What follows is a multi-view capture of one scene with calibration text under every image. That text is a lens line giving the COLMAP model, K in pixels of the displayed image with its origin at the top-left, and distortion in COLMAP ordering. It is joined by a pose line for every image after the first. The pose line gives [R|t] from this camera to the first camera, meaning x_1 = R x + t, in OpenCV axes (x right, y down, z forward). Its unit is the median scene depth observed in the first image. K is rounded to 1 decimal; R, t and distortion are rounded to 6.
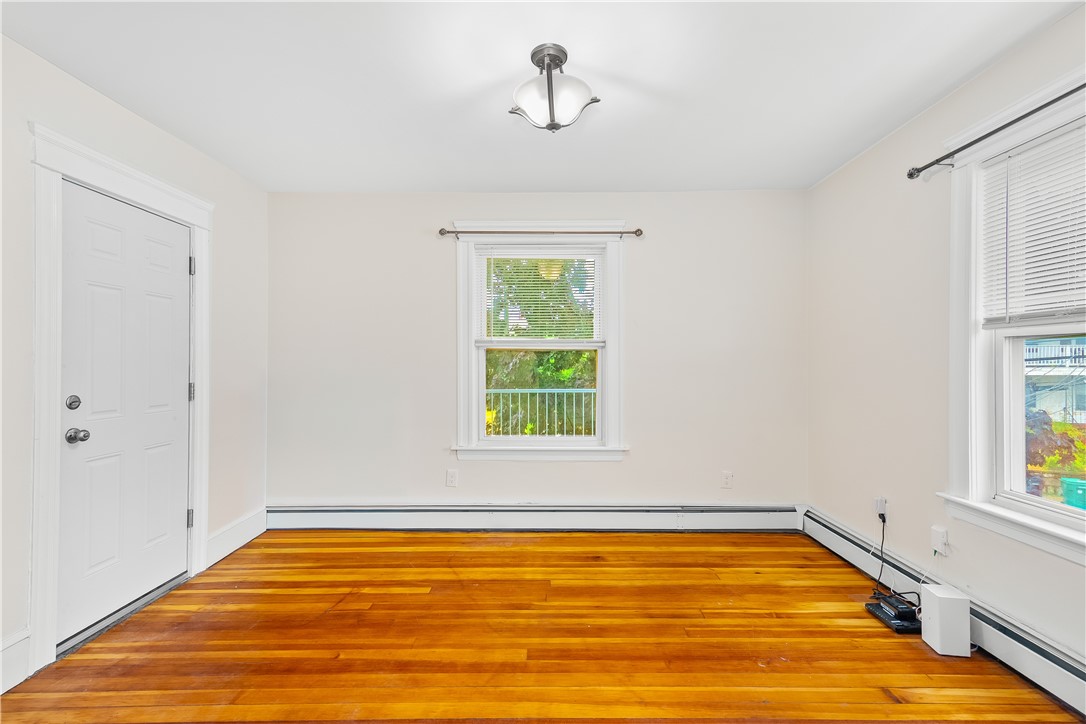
lens RADIAL K [[493.2, 0, 537.8], [0, 493.2, 361.9], [0, 0, 1]] dist [0.022369, 0.002421]
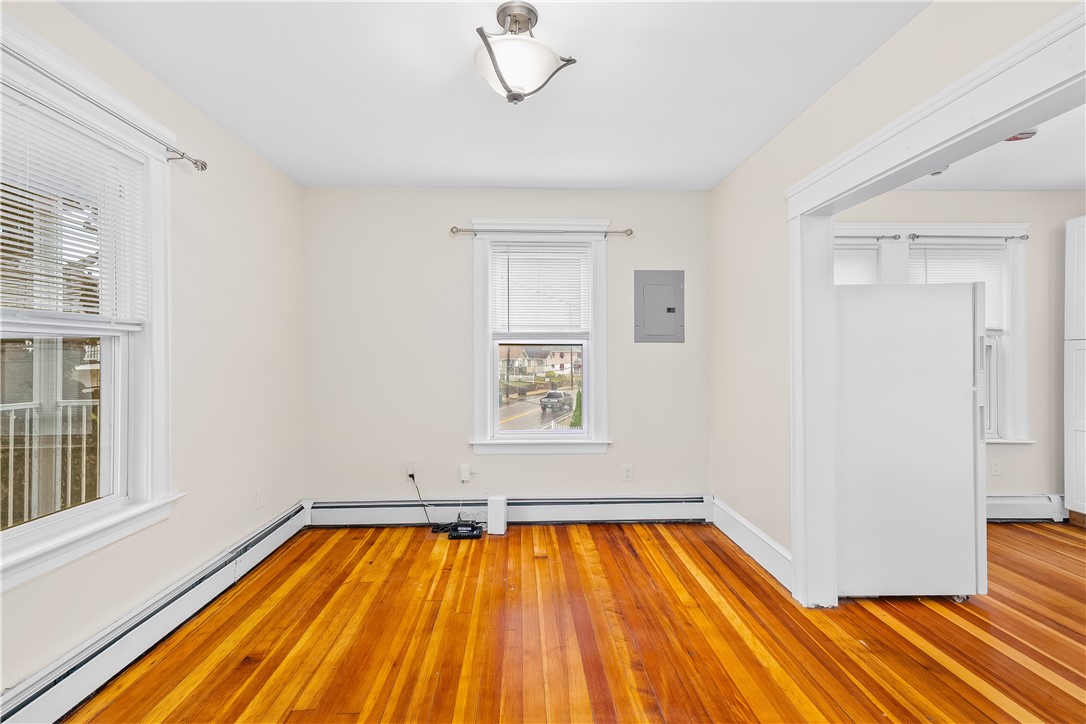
lens RADIAL K [[493.2, 0, 543.3], [0, 493.2, 354.6], [0, 0, 1]] dist [0.022369, 0.002421]
pose [[-0.063412, 0.002935, 0.997983, -0.705351], [-0.004596, 0.999984, -0.003233, -0.008043], [-0.997977, -0.004792, -0.063397, 0.816612]]
